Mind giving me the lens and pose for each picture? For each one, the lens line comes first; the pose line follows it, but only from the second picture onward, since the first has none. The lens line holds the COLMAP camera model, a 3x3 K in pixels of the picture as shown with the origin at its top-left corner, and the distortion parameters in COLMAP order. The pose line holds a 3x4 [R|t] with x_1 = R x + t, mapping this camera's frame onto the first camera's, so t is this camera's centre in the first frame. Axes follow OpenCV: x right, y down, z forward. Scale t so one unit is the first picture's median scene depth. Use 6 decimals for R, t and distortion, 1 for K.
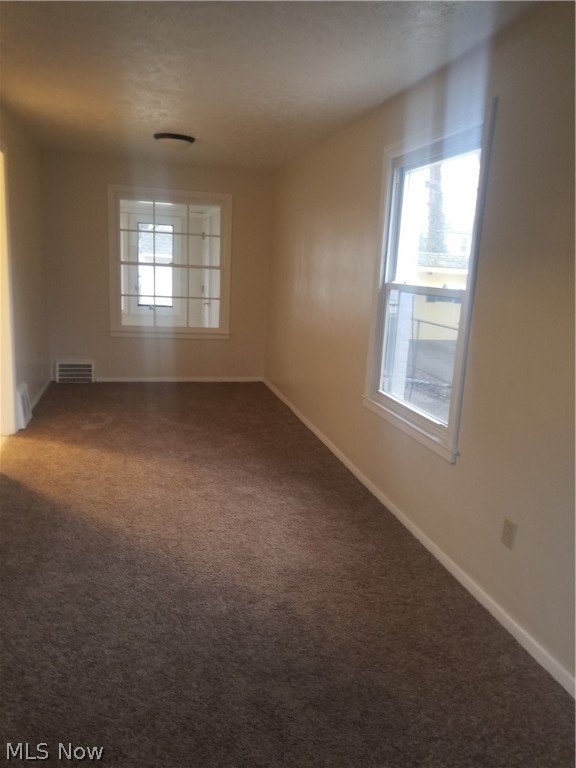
lens RADIAL K [[586.5, 0, 288.0], [0, 586.5, 384.0], [0, 0, 1]] dist [0.087143, -0.183010]
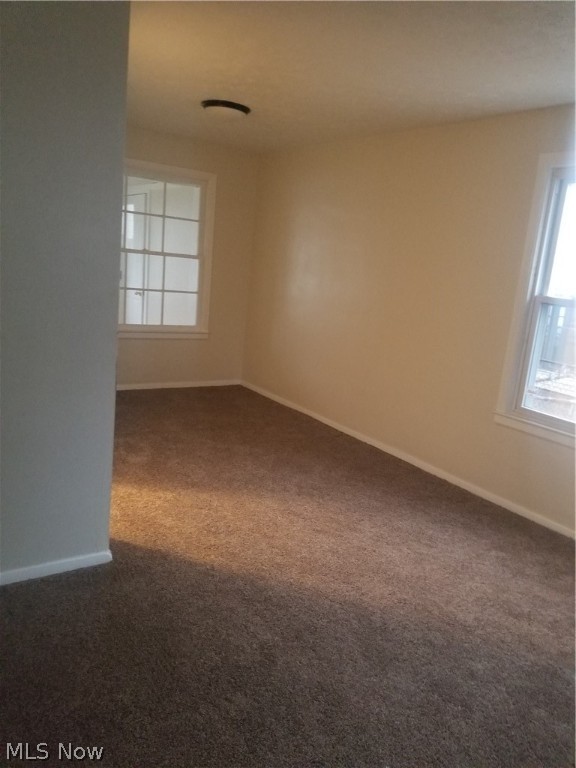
lens RADIAL K [[586.5, 0, 288.0], [0, 586.5, 384.0], [0, 0, 1]] dist [0.087143, -0.183010]
pose [[0.934548, -0.033210, 0.354284, -0.416545], [0.020974, 0.999045, 0.038321, -0.054413], [-0.355219, -0.028382, 0.934352, 0.177161]]
